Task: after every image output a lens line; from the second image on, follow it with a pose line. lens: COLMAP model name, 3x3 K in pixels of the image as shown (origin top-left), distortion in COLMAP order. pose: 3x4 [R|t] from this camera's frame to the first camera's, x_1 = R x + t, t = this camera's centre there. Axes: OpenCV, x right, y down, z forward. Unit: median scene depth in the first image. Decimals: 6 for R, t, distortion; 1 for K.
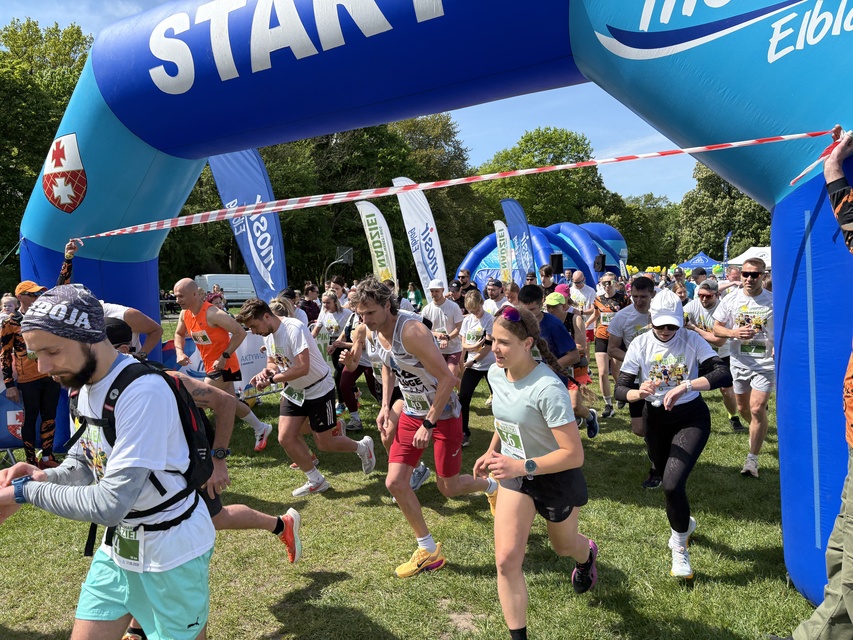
lens RADIAL K [[642.9, 0, 421.3], [0, 642.9, 322.7], [0, 0, 1]] dist [0.056702, -0.041798]
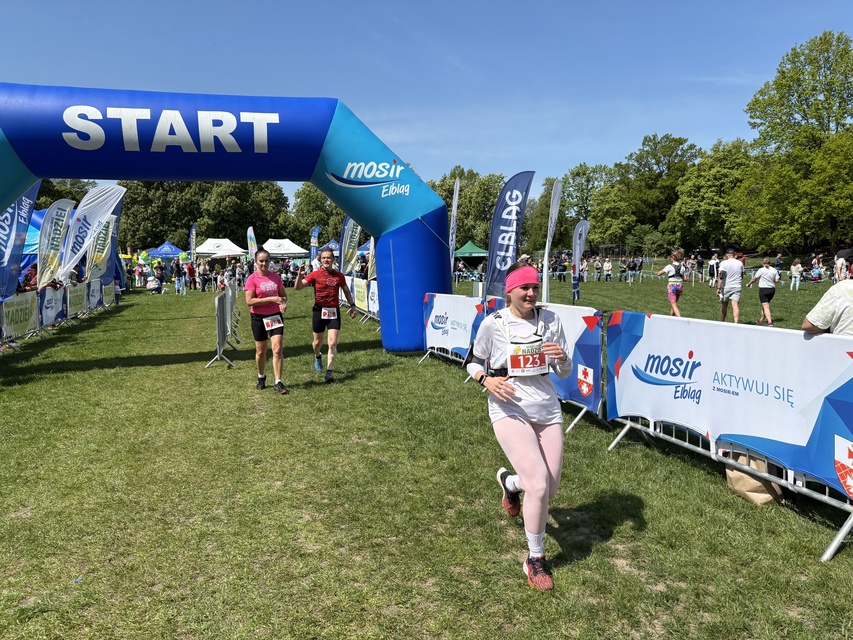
lens RADIAL K [[642.9, 0, 426.1], [0, 642.9, 320.8], [0, 0, 1]] dist [0.056702, -0.041798]
pose [[0.669398, -0.060506, 0.740436, -0.756176], [0.048979, 0.998104, 0.037282, 0.059103], [-0.741287, 0.011310, 0.671093, -0.590464]]
